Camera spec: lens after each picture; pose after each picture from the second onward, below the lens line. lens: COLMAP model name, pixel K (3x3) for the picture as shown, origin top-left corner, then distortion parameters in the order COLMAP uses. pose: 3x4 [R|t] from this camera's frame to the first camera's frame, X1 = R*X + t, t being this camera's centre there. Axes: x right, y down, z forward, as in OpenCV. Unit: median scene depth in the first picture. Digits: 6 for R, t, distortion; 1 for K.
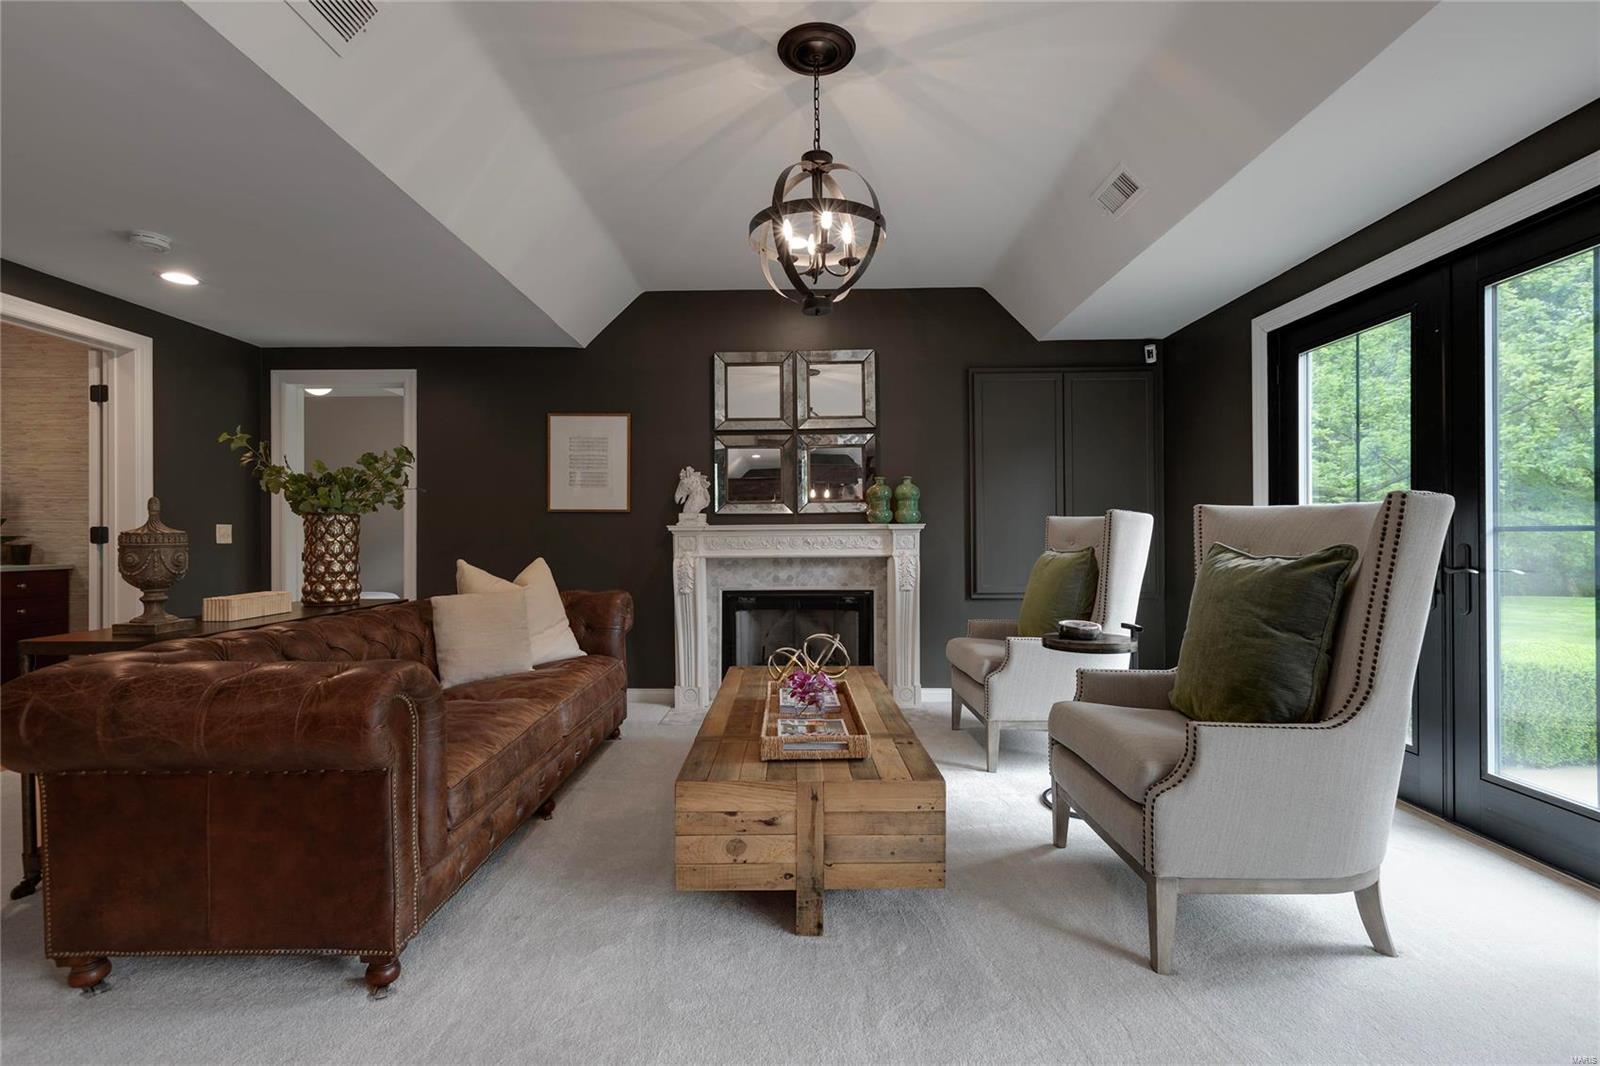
lens RADIAL K [[729.3, 0, 789.1], [0, 729.3, 533.4], [0, 0, 1]] dist [0.000534, 0.000148]
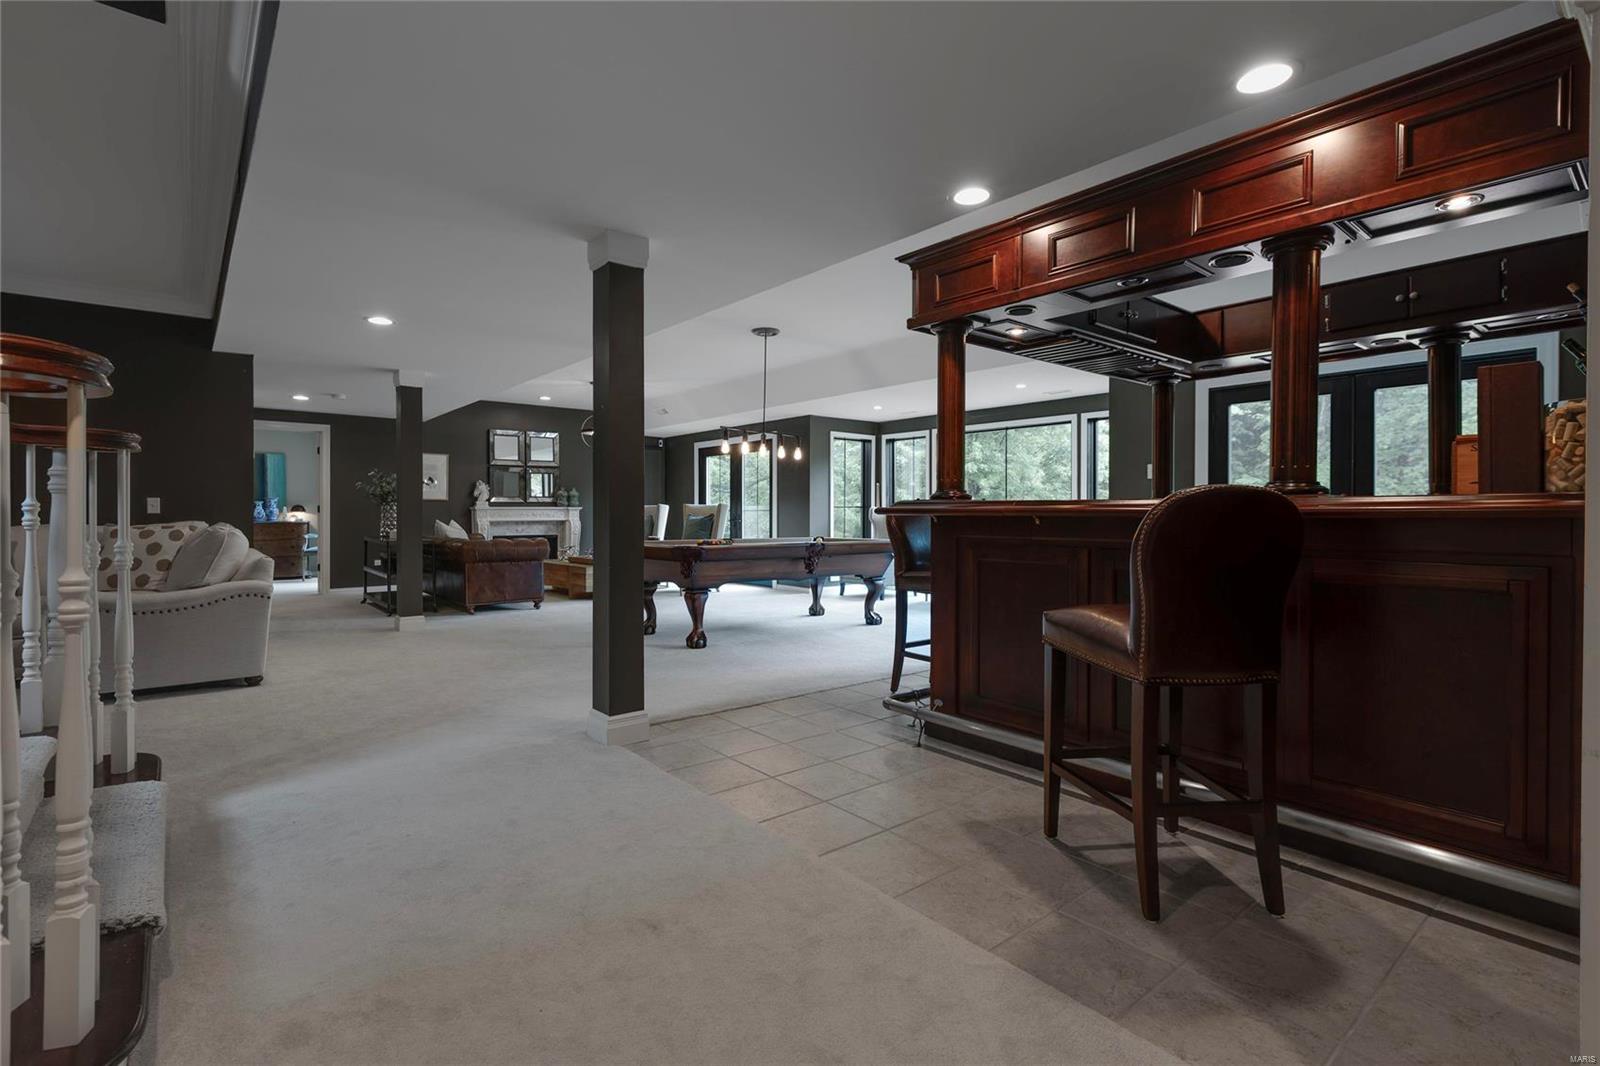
lens RADIAL K [[729.3, 0, 789.1], [0, 729.3, 533.4], [0, 0, 1]] dist [0.000534, 0.000148]
pose [[0.763125, -0.010653, 0.646163, -0.868714], [-0.005868, 0.999709, 0.023411, 0.013359], [-0.646224, -0.021657, 0.762841, -1.332097]]
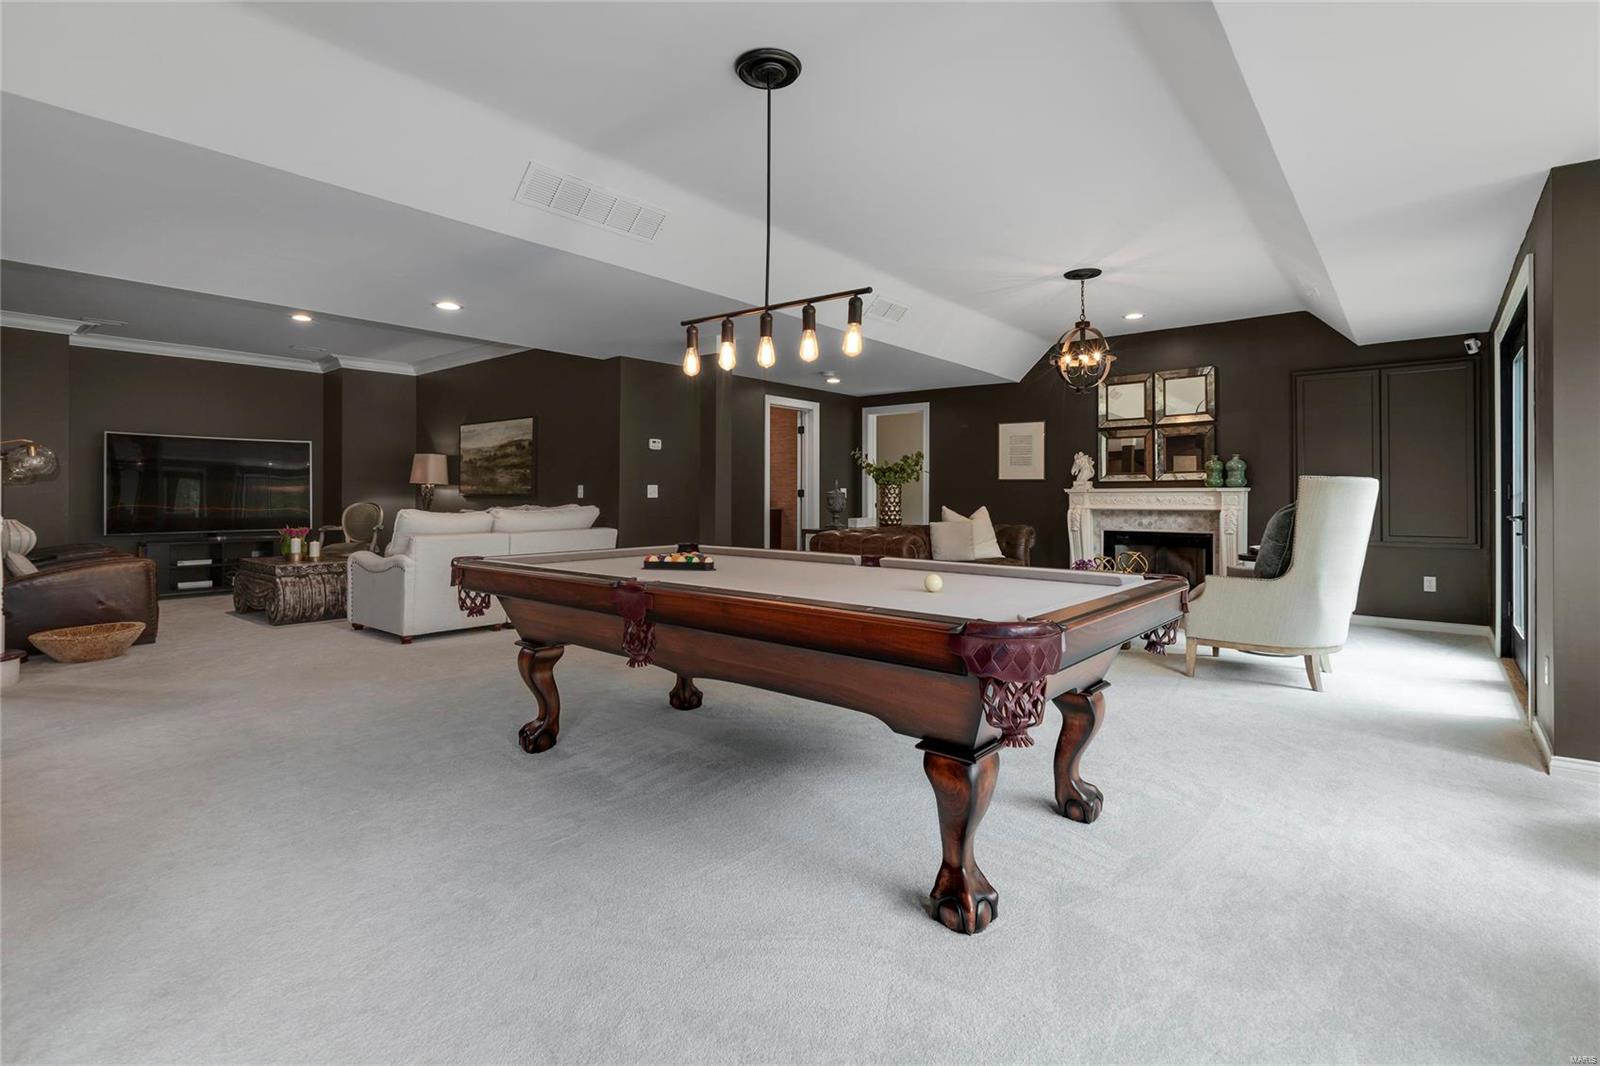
lens RADIAL K [[751.1, 0, 798.8], [0, 751.1, 494.3], [0, 0, 1]] dist [-0.000094, -0.000075]
pose [[0.783268, 0.005058, -0.621663, 0.408092], [-0.002717, 0.999985, 0.004713, -0.004727], [0.621678, -0.002002, 0.783270, -0.683240]]
